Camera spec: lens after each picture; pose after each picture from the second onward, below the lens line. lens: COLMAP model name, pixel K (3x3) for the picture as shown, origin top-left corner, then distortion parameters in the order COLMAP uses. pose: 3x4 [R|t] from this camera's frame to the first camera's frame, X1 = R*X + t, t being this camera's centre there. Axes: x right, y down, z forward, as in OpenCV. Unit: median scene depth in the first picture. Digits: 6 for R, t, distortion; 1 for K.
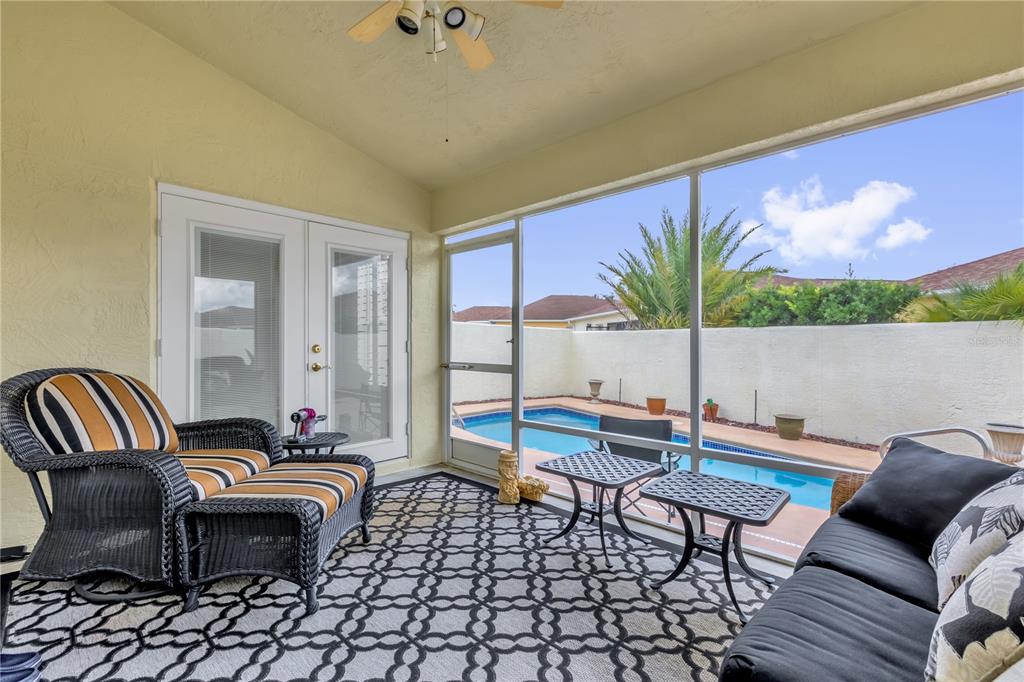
lens RADIAL K [[467.7, 0, 514.5], [0, 467.7, 342.9], [0, 0, 1]] dist [0.000001, 0.000569]
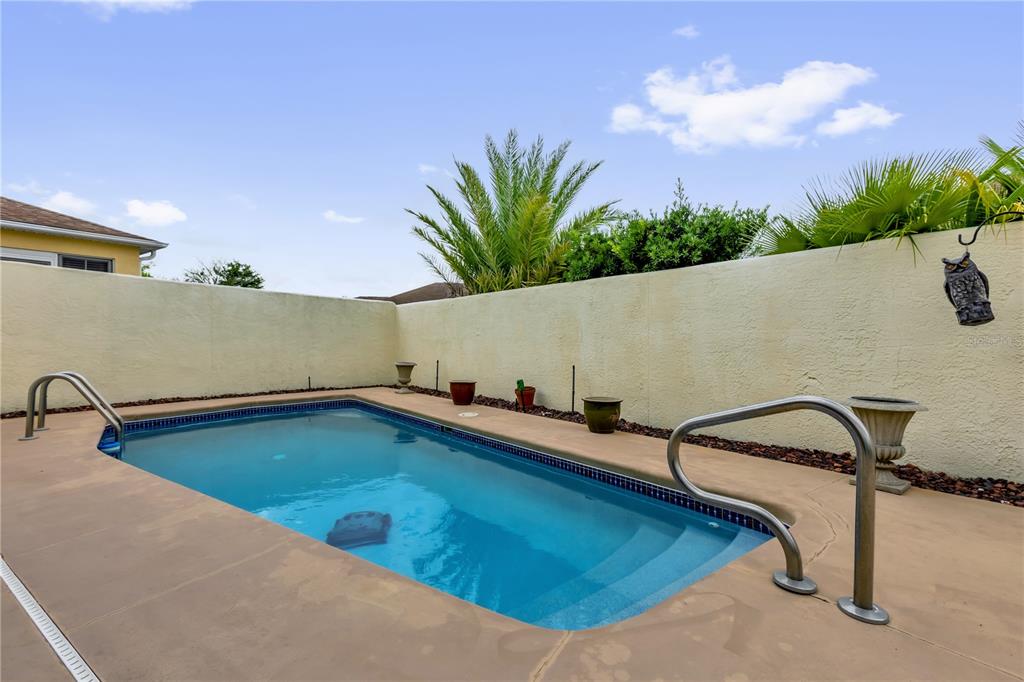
lens RADIAL K [[467.7, 0, 509.9], [0, 467.7, 340.6], [0, 0, 1]] dist [0.000001, 0.000569]
pose [[0.985581, -0.004818, 0.169137, 0.326074], [0.004761, 0.999988, 0.000745, 0.067080], [-0.169139, 0.000071, 0.985592, 0.330432]]
